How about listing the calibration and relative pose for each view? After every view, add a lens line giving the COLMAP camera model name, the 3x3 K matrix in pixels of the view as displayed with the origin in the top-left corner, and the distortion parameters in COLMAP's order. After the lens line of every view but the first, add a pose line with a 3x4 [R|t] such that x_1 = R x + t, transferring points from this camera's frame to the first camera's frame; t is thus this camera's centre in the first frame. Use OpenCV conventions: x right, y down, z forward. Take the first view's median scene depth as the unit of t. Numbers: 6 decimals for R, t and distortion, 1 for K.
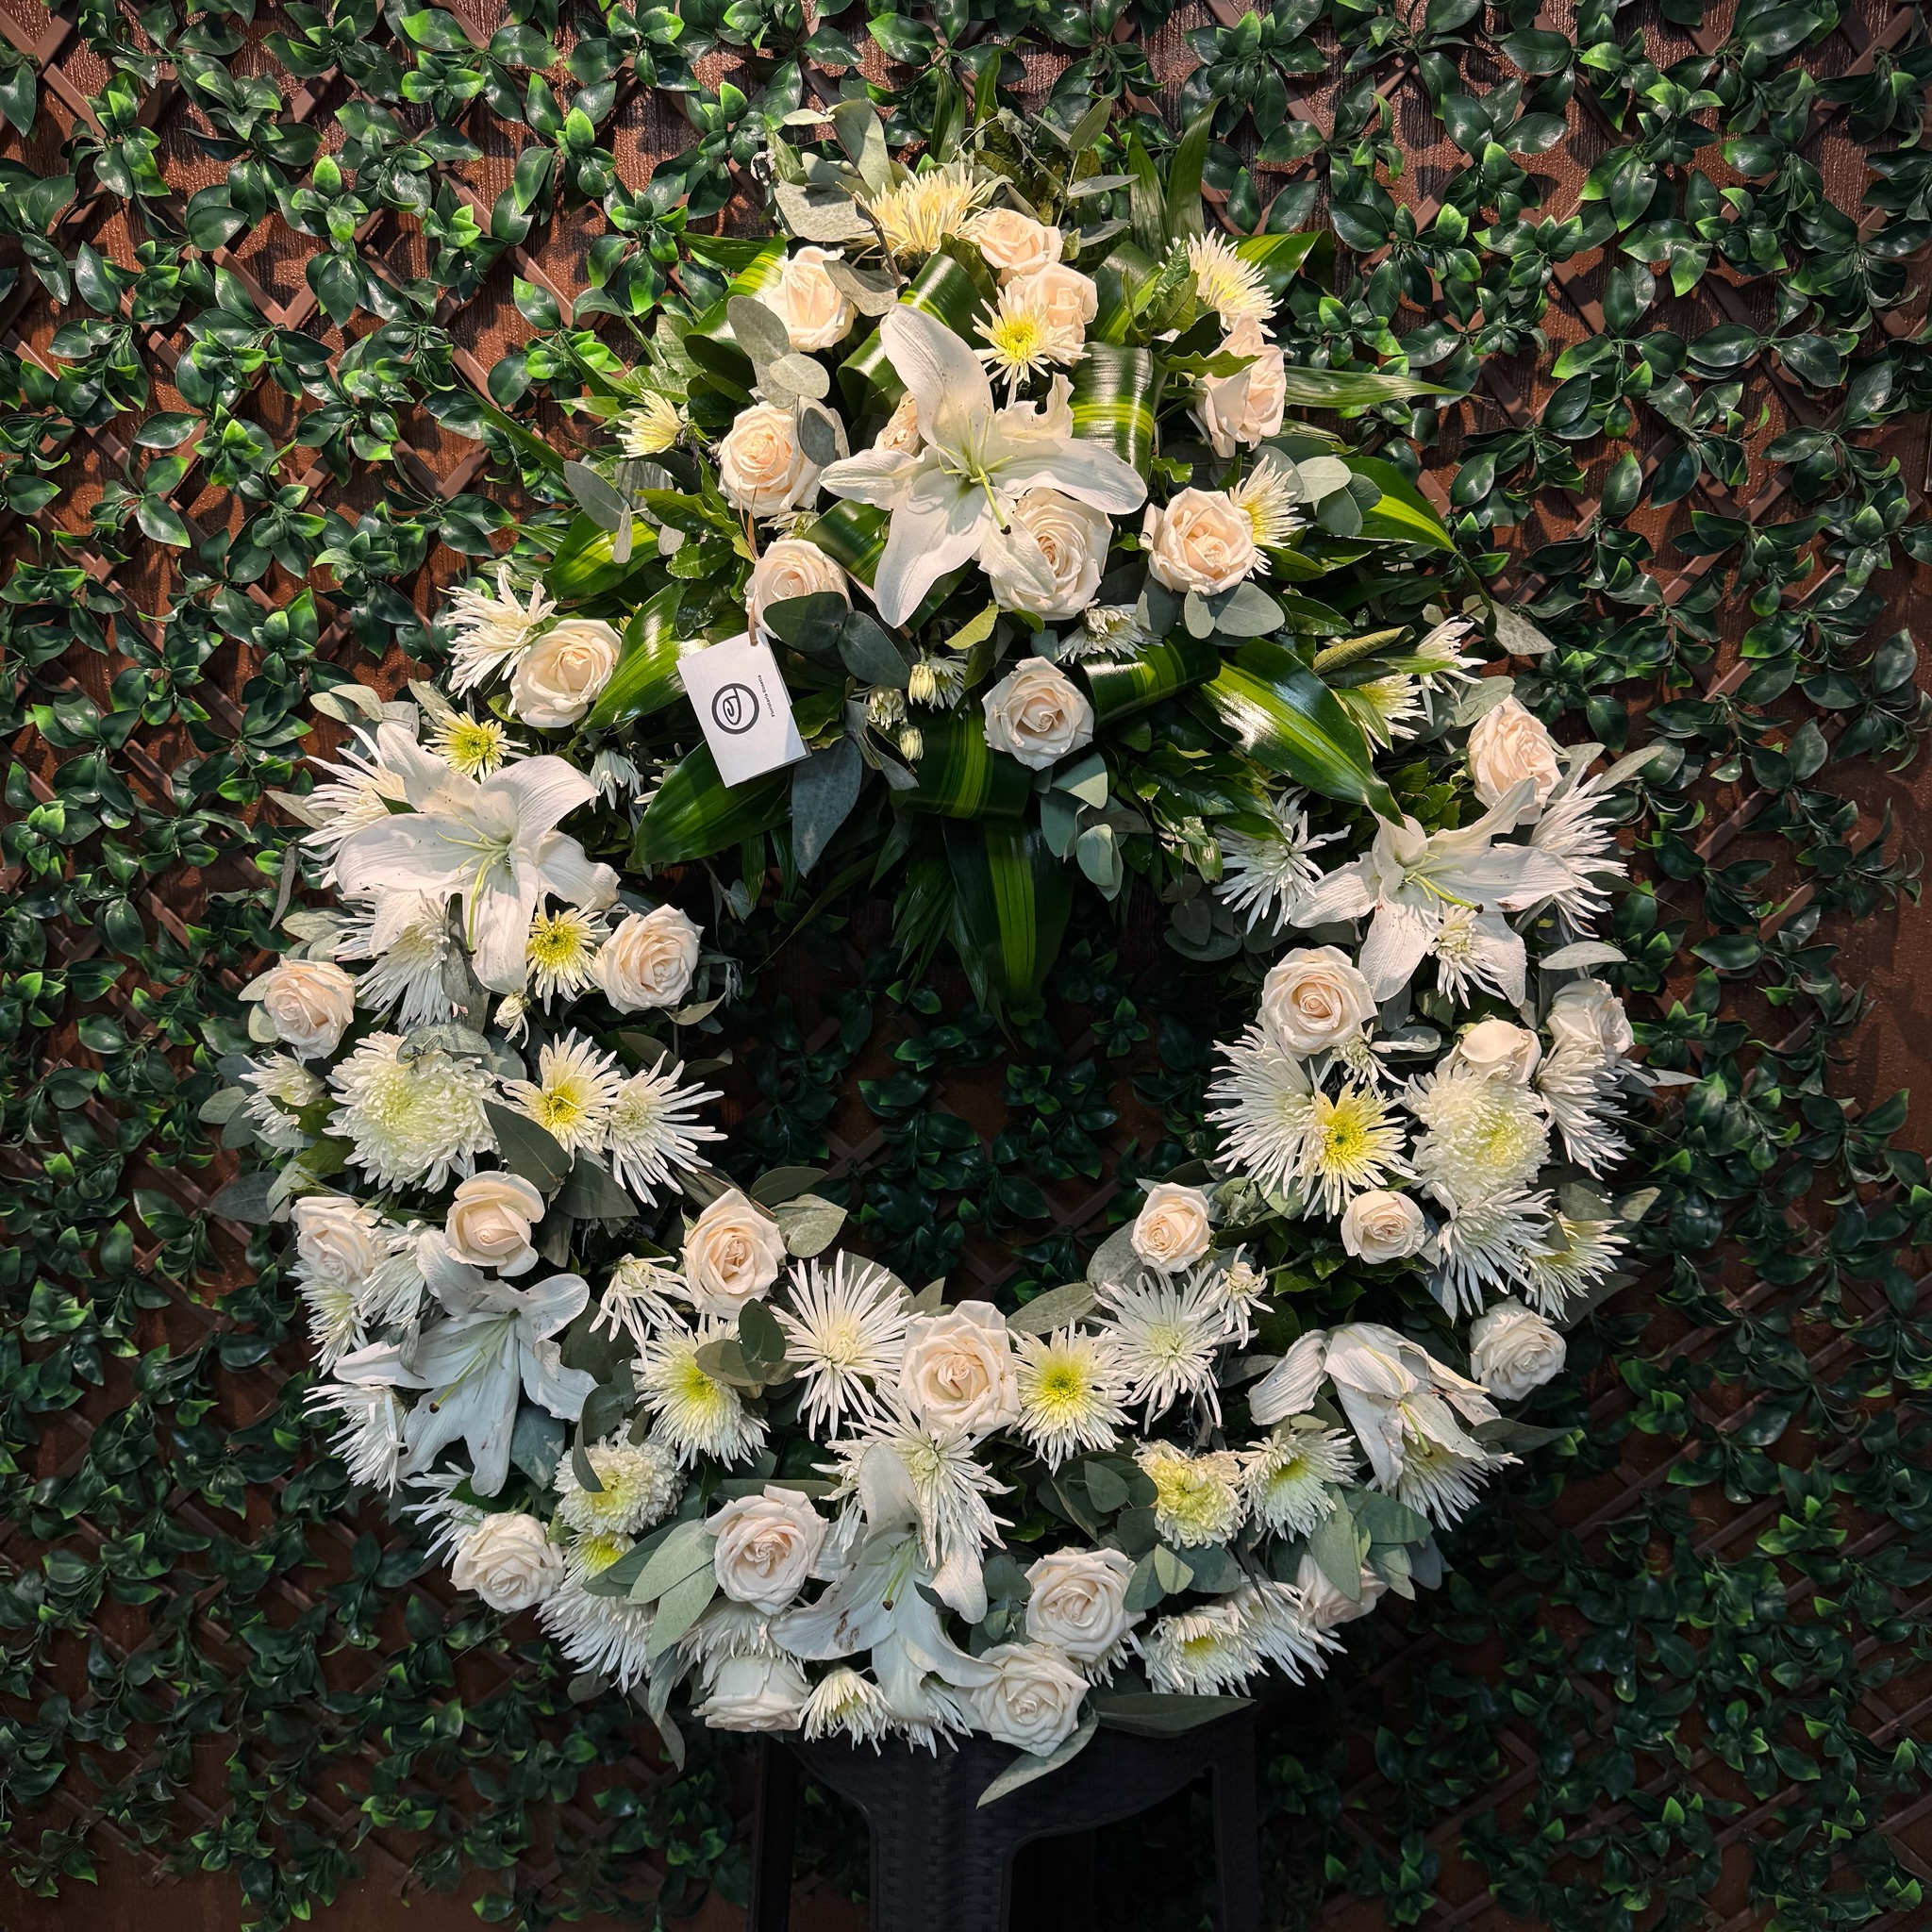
lens RADIAL K [[1829.5, 0, 952.6], [0, 1829.5, 971.4], [0, 0, 1]] dist [0.024738, 0.000000]
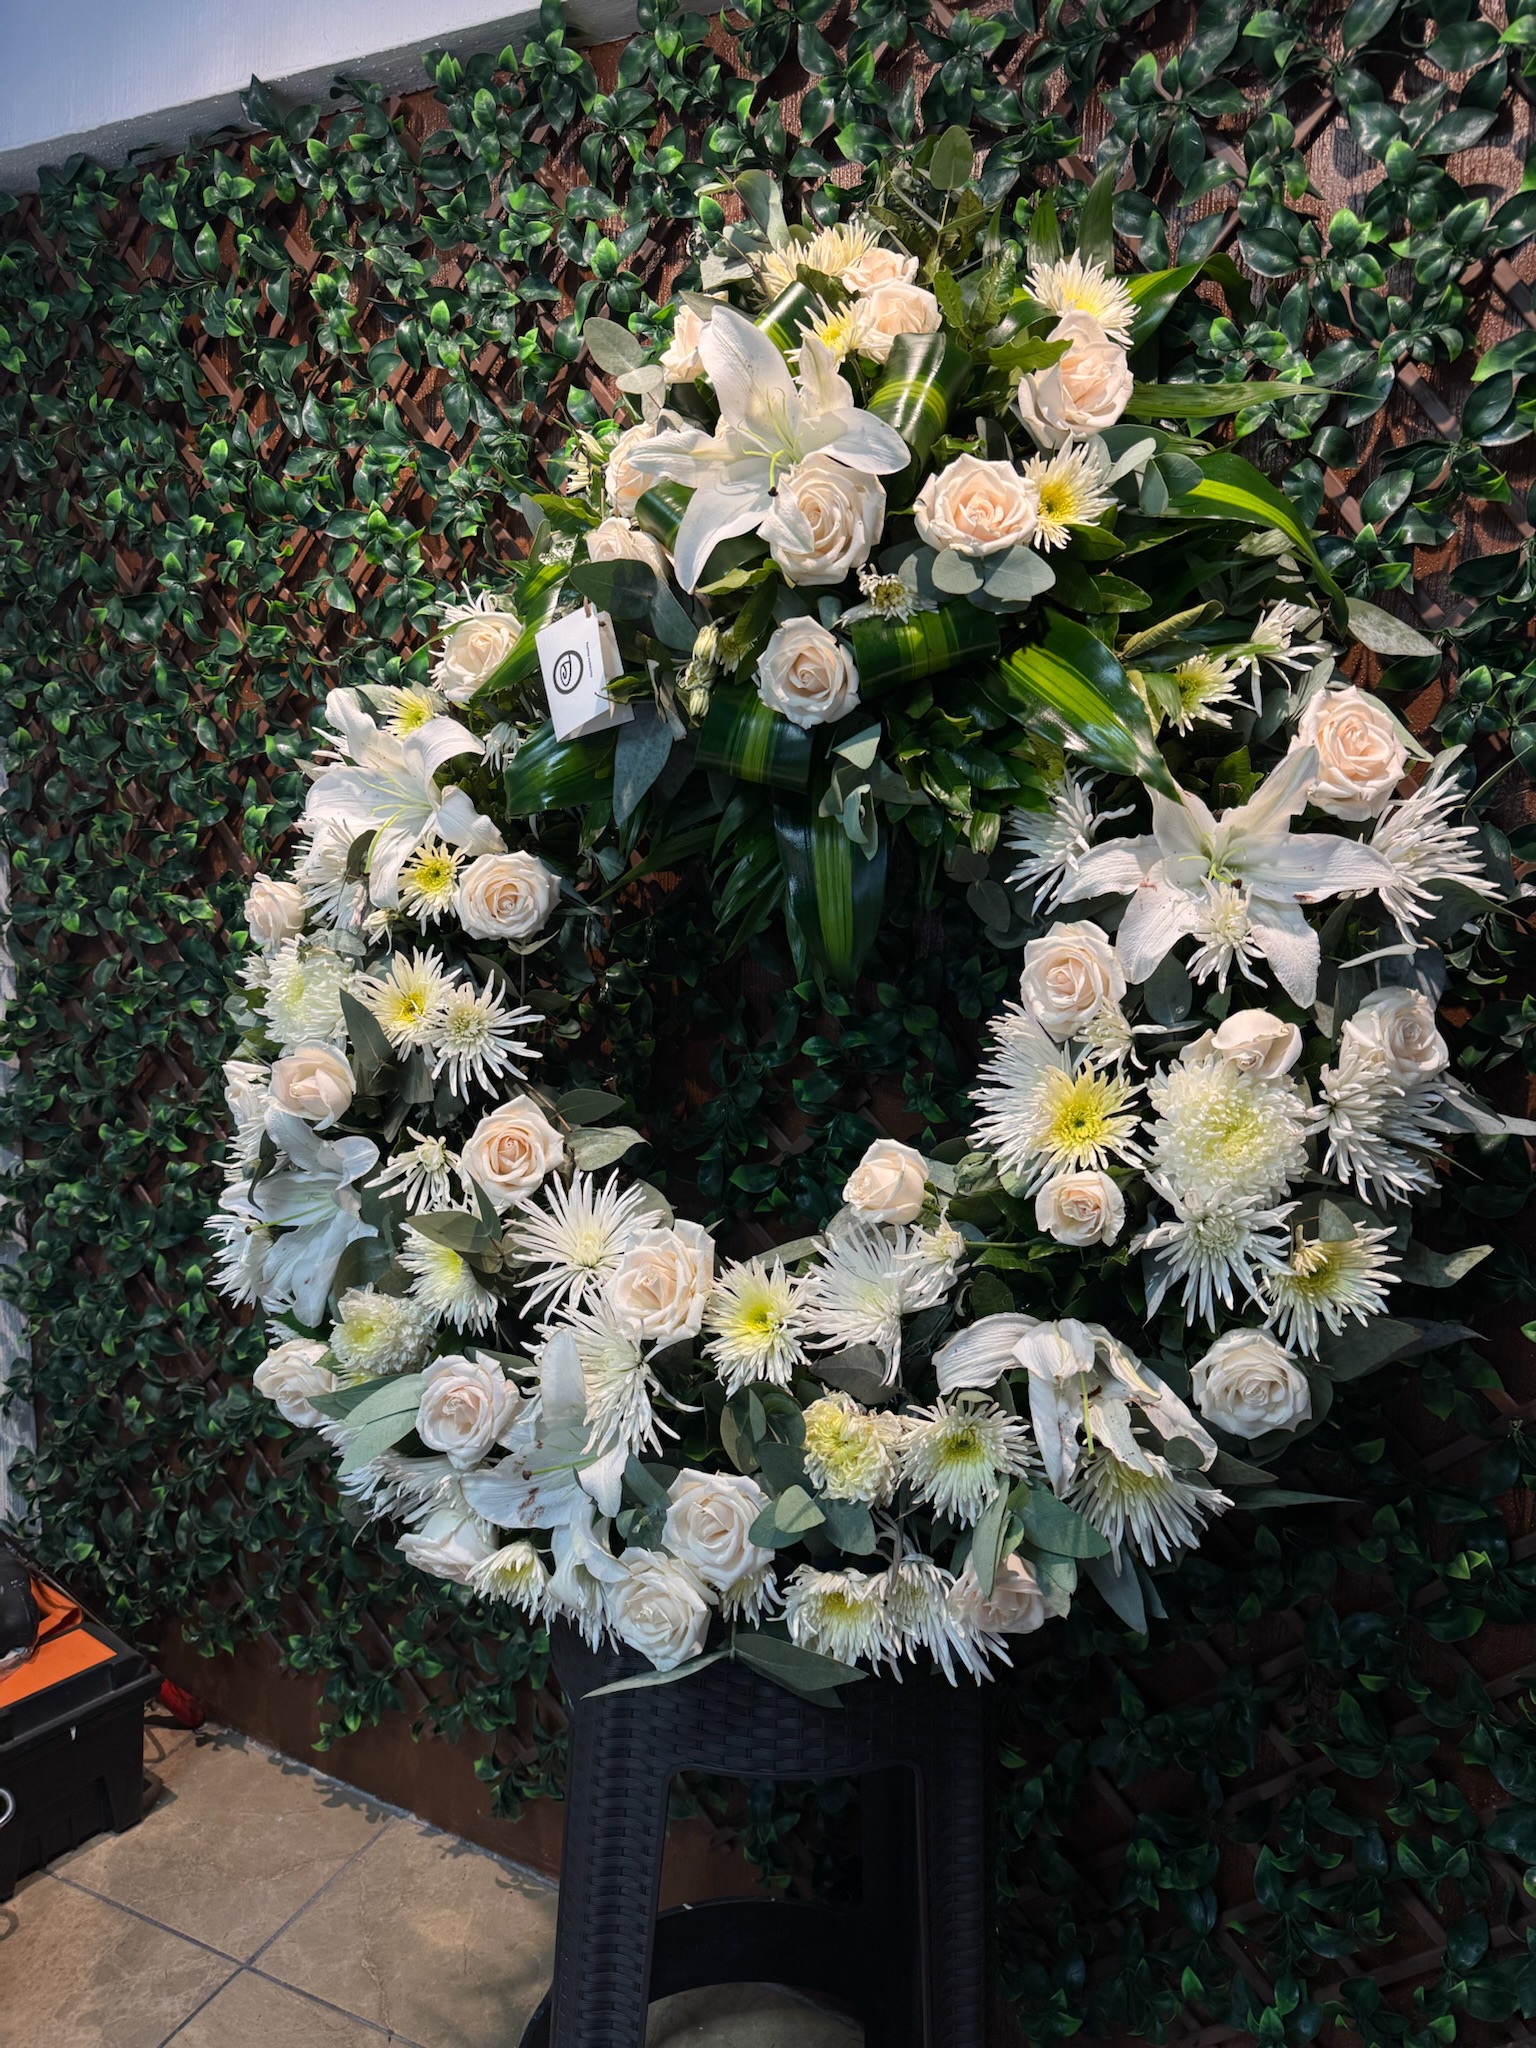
lens RADIAL K [[1452.2, 0, 773.5], [0, 1452.2, 1035.5], [0, 0, 1]] dist [0.019556, -0.033990]
pose [[0.904006, 0.094105, -0.417035, 0.386236], [-0.137248, 0.987721, -0.074631, 0.127978], [0.404891, 0.124705, 0.905821, 0.246625]]
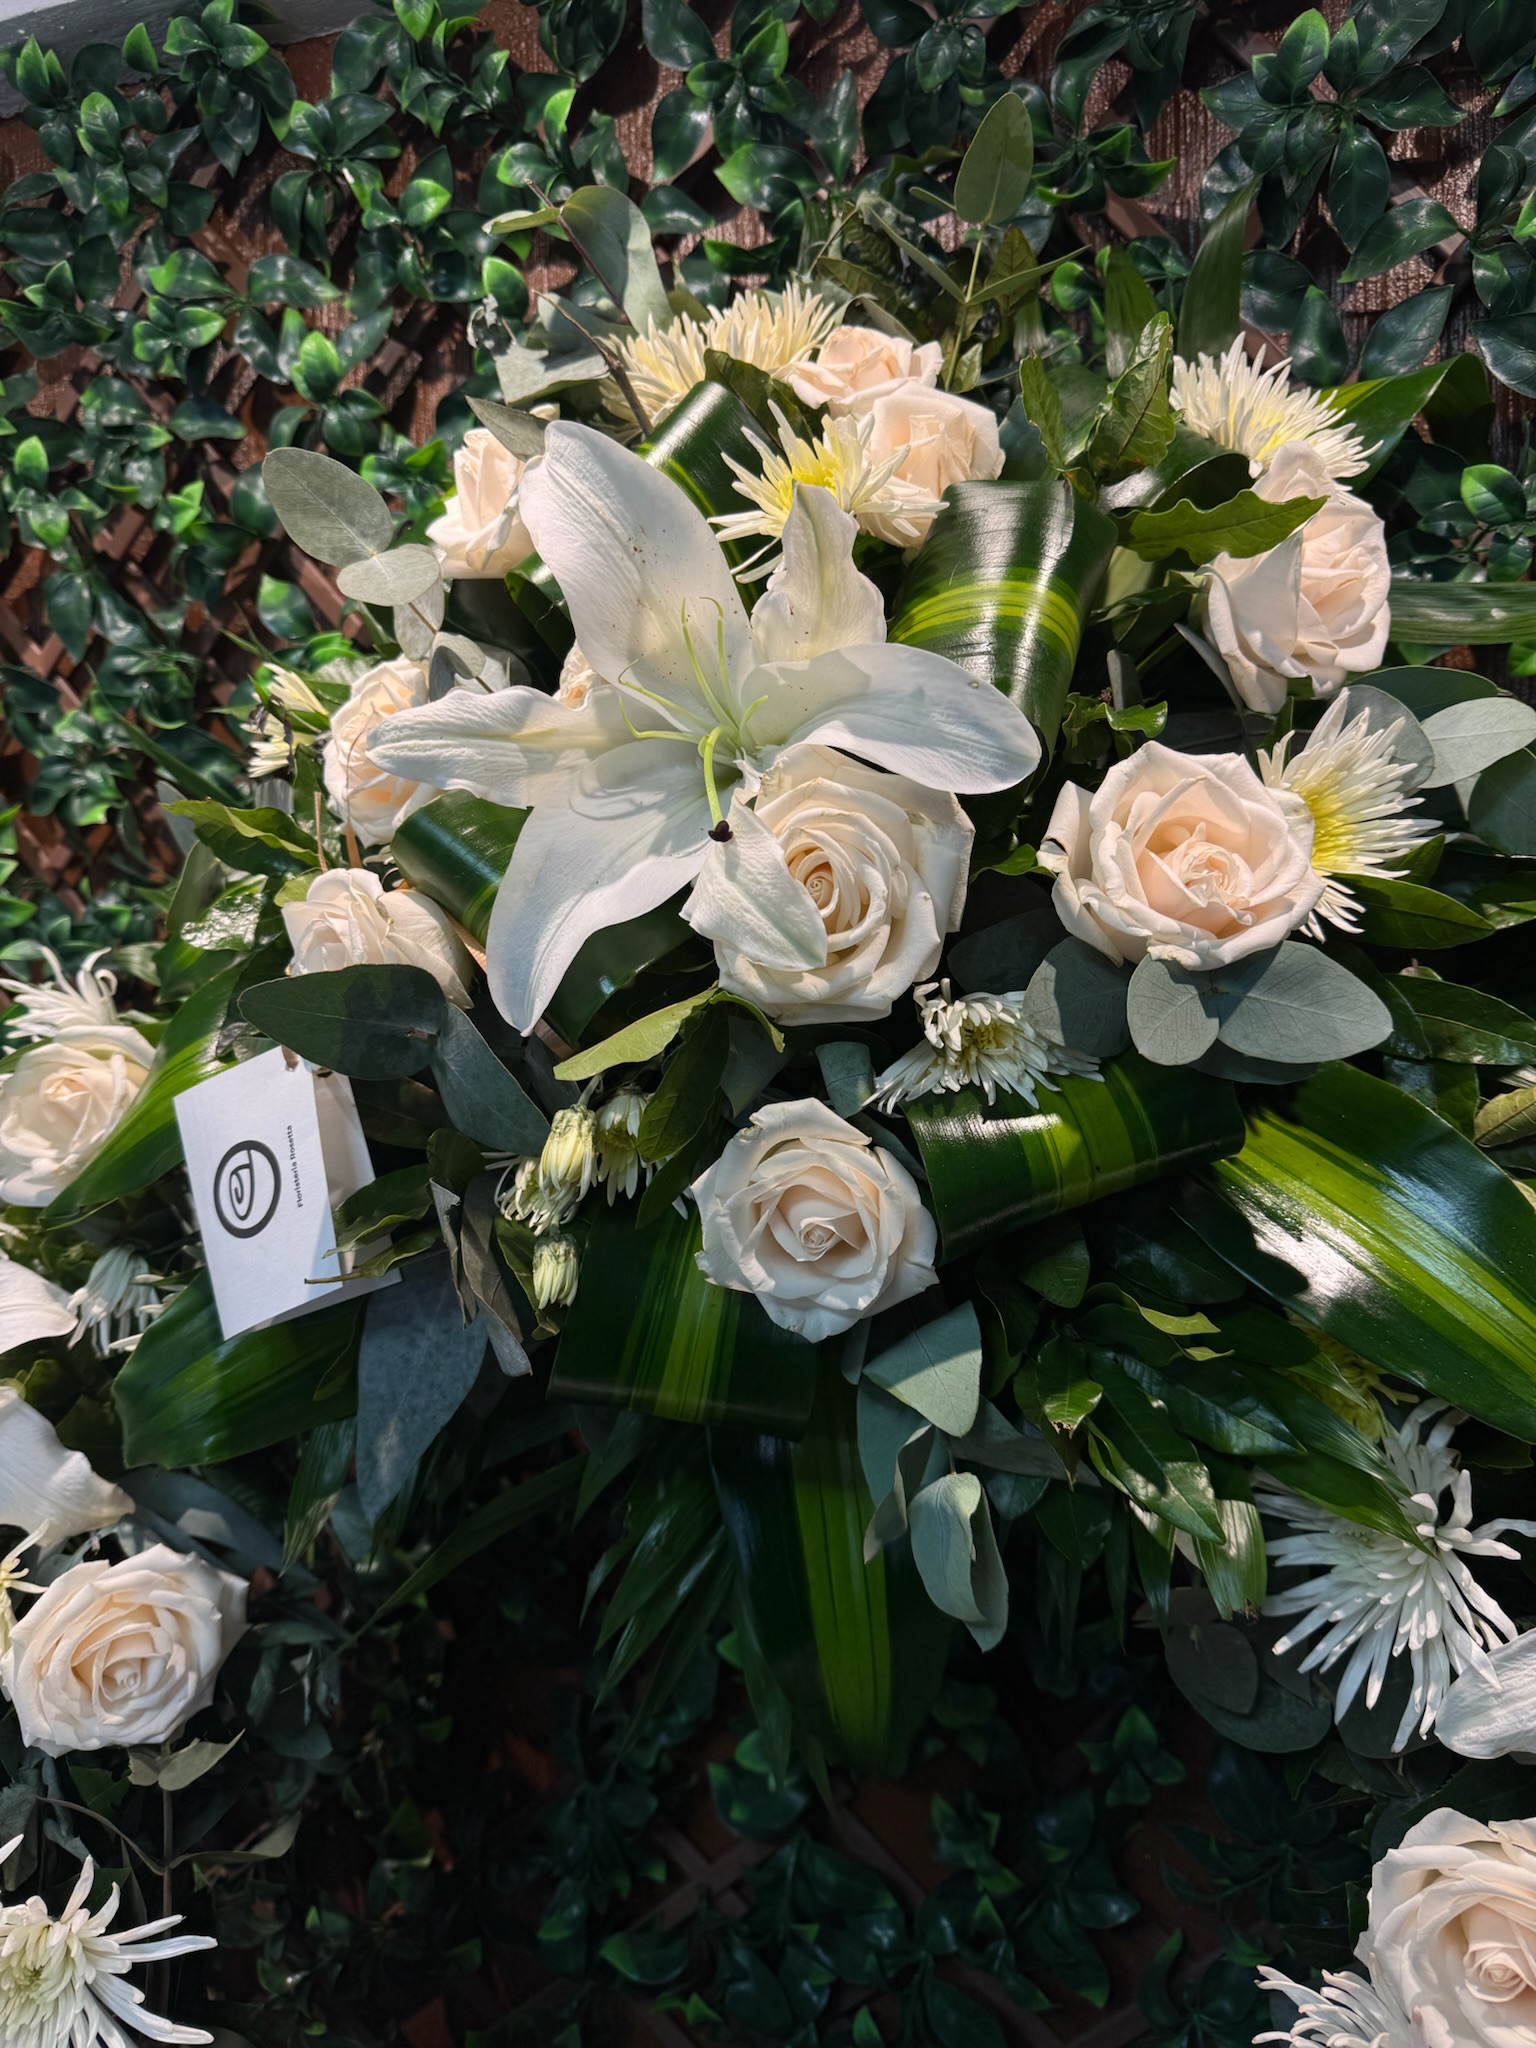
lens RADIAL K [[1452.2, 0, 755.1], [0, 1452.2, 1017.7], [0, 0, 1]] dist [0.019556, -0.033990]
pose [[0.958883, 0.002527, -0.283789, 0.131671], [-0.063070, 0.976853, -0.204405, -0.111606], [0.276703, 0.213899, 0.936847, 0.621920]]
